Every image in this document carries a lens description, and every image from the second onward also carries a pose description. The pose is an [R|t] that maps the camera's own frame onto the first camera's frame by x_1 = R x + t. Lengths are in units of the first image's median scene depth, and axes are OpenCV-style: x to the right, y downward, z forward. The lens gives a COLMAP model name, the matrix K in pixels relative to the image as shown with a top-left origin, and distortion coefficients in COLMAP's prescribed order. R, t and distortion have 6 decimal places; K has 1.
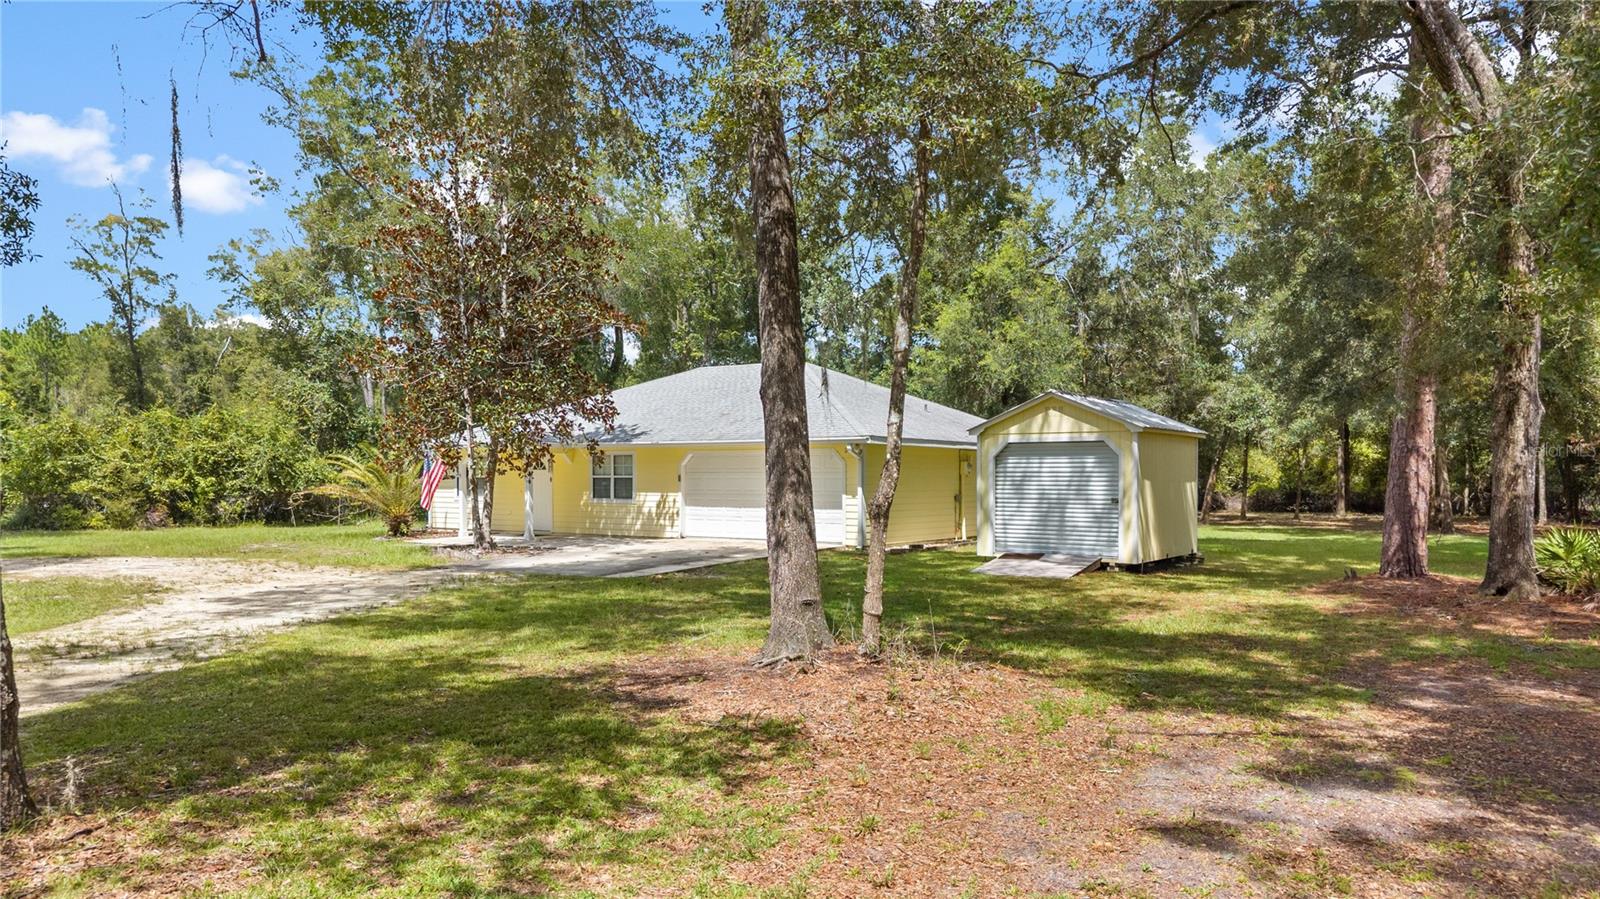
lens RADIAL K [[1149.4, 0, 798.2], [0, 1149.4, 458.2], [0, 0, 1]] dist [-0.004195, -0.002956]
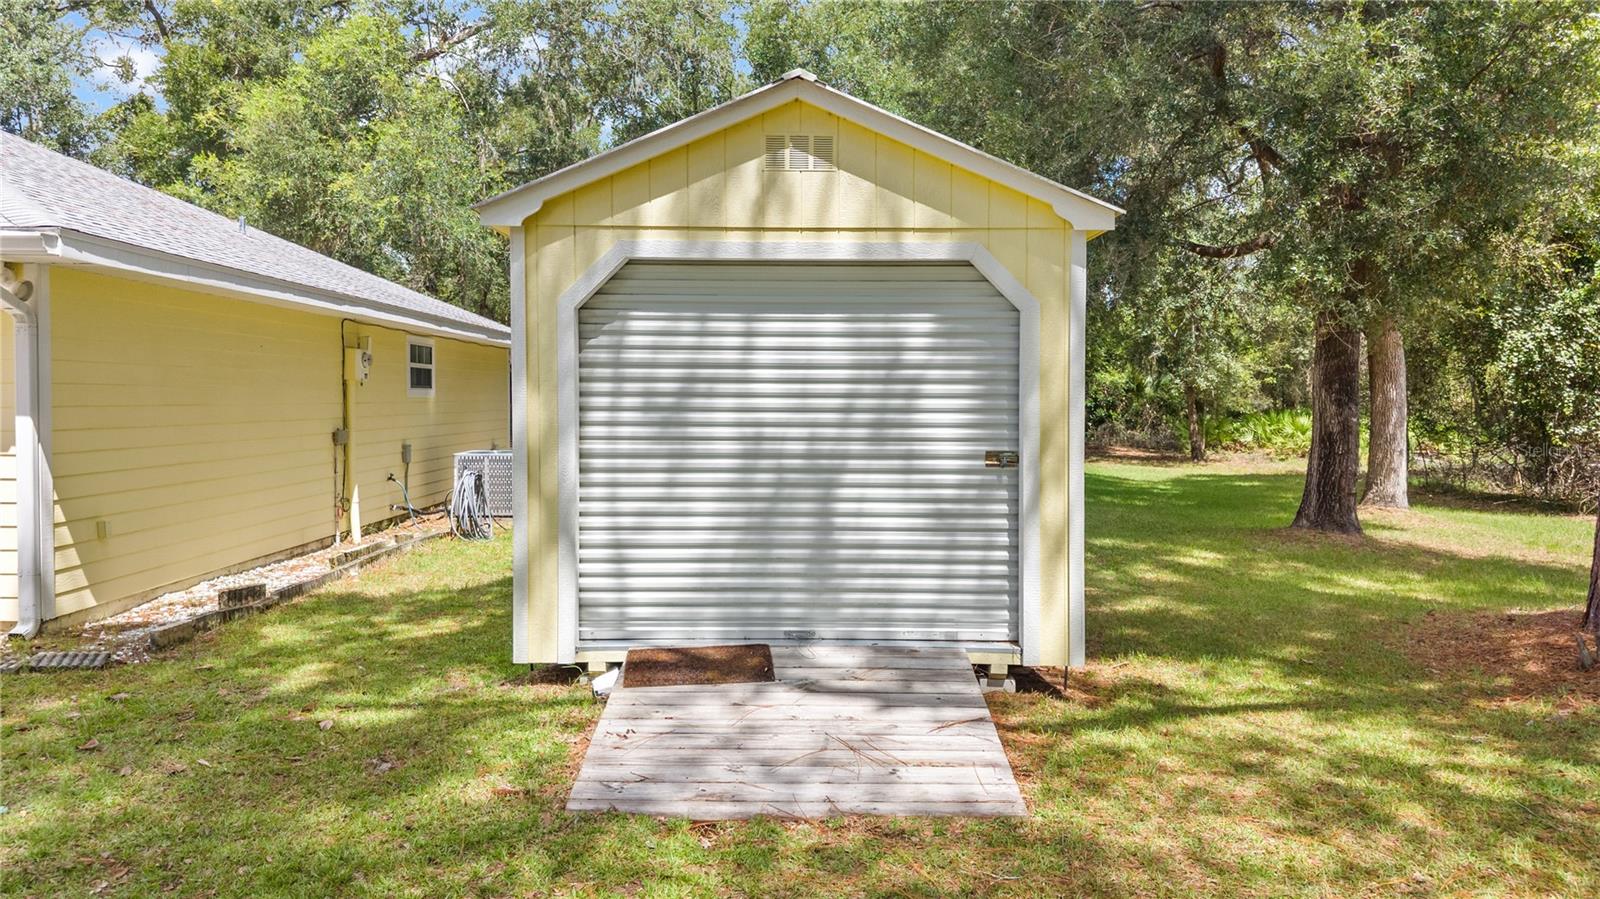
lens RADIAL K [[1102.8, 0, 804.9], [0, 1102.8, 418.0], [0, 0, 1]] dist [-0.001004, -0.003712]
pose [[0.815707, -0.011918, 0.578342, 0.060090], [-0.011429, 0.999261, 0.036712, 0.015010], [-0.578352, -0.036556, 0.814968, 0.752270]]
